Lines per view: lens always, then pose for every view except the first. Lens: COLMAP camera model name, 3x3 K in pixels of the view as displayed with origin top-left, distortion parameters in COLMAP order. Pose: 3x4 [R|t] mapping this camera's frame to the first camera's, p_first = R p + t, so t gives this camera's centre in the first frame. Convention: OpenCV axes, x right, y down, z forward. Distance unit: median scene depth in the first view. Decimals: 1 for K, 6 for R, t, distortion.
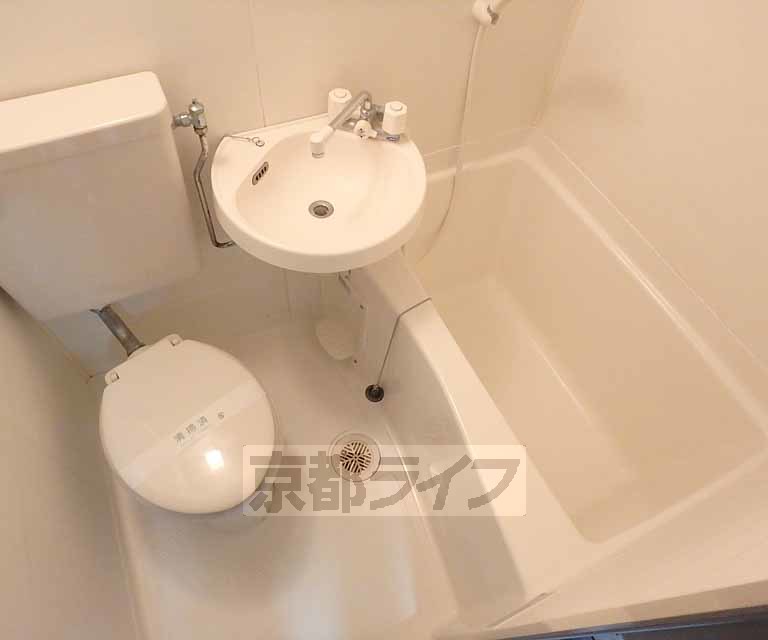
lens RADIAL K [[537.7, 0, 384.0], [0, 537.7, 320.0], [0, 0, 1]] dist [0.003045, 0.001970]
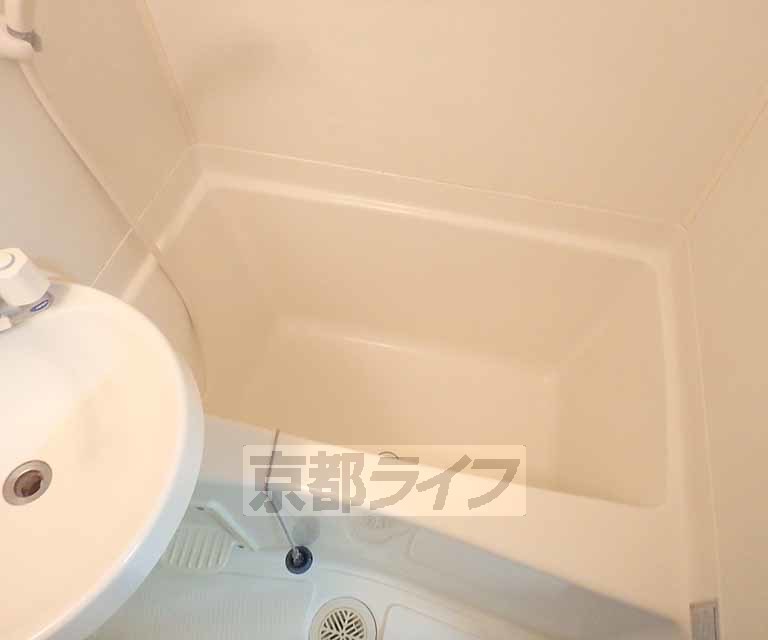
lens RADIAL K [[537.7, 0, 384.0], [0, 537.7, 320.0], [0, 0, 1]] dist [0.003045, 0.001970]
pose [[0.649819, -0.671162, 0.356760, 0.028978], [0.666912, 0.728625, 0.155995, -0.143684], [-0.364642, 0.136559, 0.921080, 0.302596]]
